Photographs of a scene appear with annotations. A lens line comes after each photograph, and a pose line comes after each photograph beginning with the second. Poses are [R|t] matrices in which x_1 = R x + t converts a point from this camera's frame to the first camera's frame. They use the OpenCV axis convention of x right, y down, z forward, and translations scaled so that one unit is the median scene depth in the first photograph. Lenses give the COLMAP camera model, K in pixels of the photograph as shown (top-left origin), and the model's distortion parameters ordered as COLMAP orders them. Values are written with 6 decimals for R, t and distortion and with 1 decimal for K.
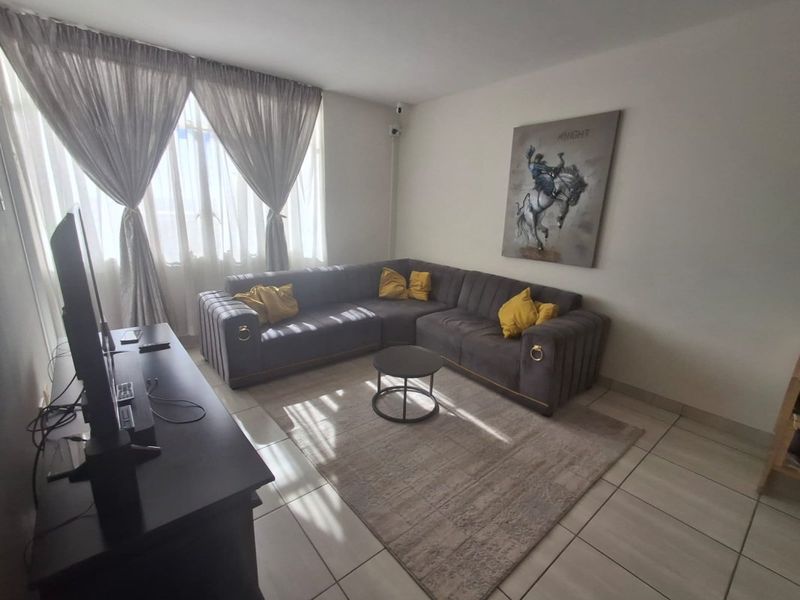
lens RADIAL K [[366.3, 0, 400.7], [0, 366.3, 305.4], [0, 0, 1]] dist [0.001079, 0.000074]
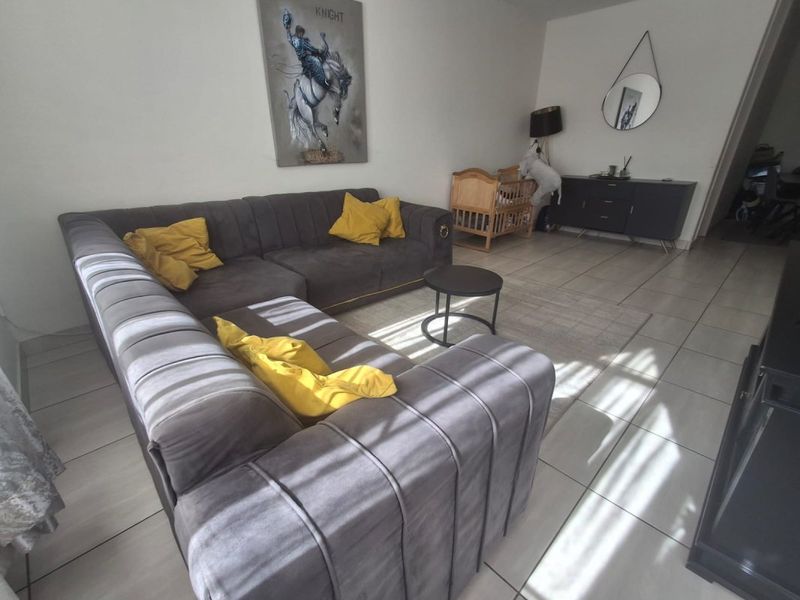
lens RADIAL K [[366.3, 0, 400.7], [0, 366.3, 305.4], [0, 0, 1]] dist [0.001079, 0.000074]
pose [[-0.073750, -0.430506, 0.899570, -0.642266], [0.258274, 0.863007, 0.434182, -0.174882], [-0.963253, 0.264356, 0.047542, 0.915246]]
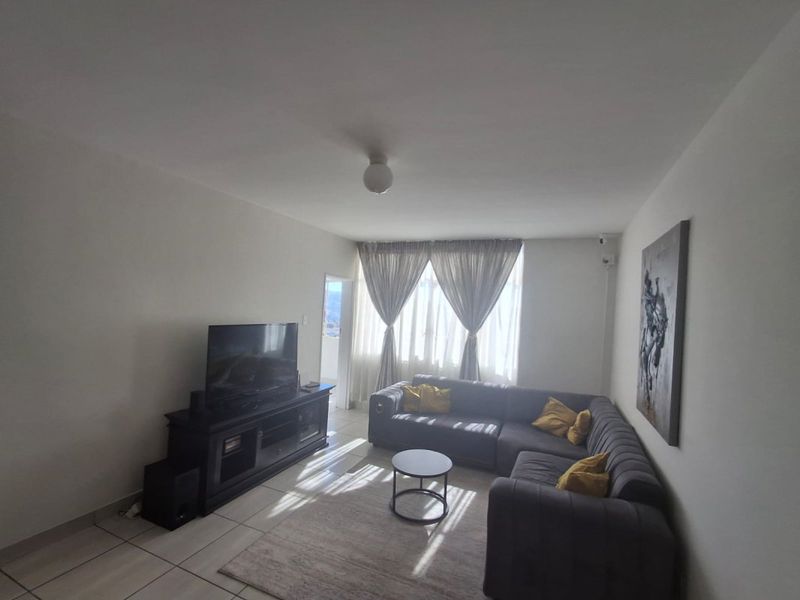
lens RADIAL K [[366.3, 0, 400.7], [0, 366.3, 305.4], [0, 0, 1]] dist [0.001079, 0.000074]
pose [[0.449491, -0.015543, -0.893150, 0.837214], [-0.272698, 0.949732, -0.153767, -0.100772], [0.850643, 0.312677, 0.422657, 0.253141]]
